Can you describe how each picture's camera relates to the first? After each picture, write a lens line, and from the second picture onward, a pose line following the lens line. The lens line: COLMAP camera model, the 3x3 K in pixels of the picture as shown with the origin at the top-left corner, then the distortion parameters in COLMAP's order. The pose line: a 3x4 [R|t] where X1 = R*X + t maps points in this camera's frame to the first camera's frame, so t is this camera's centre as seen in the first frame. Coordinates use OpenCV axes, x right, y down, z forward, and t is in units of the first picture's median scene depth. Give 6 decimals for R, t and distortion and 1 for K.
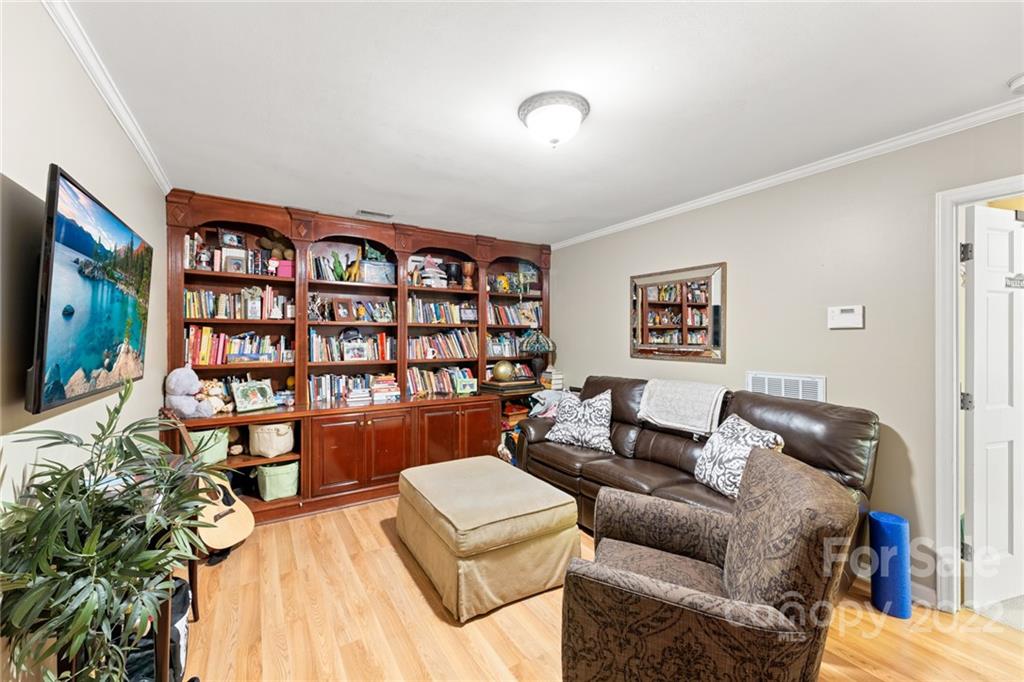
lens RADIAL K [[415.4, 0, 512.5], [0, 415.4, 339.1], [0, 0, 1]] dist [-0.002022, -0.000095]
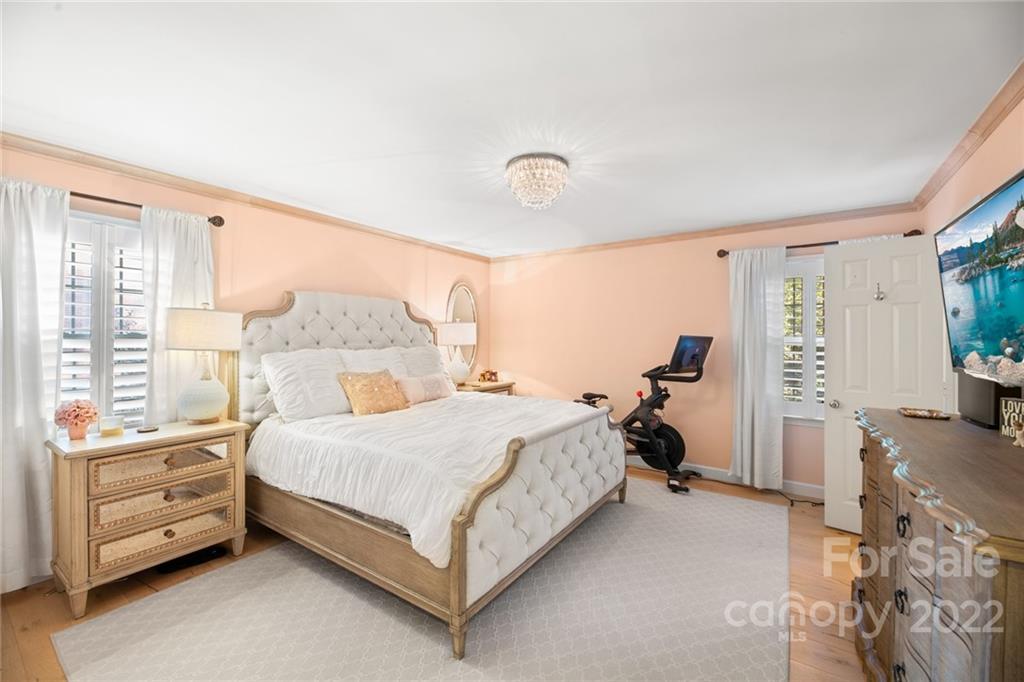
lens RADIAL K [[415.4, 0, 508.0], [0, 415.4, 338.8], [0, 0, 1]] dist [-0.002022, -0.000095]
pose [[-0.394868, -0.004816, 0.918725, -1.484941], [-0.001197, 0.999988, 0.004727, 0.025260], [-0.918737, 0.000767, -0.394869, 2.579714]]
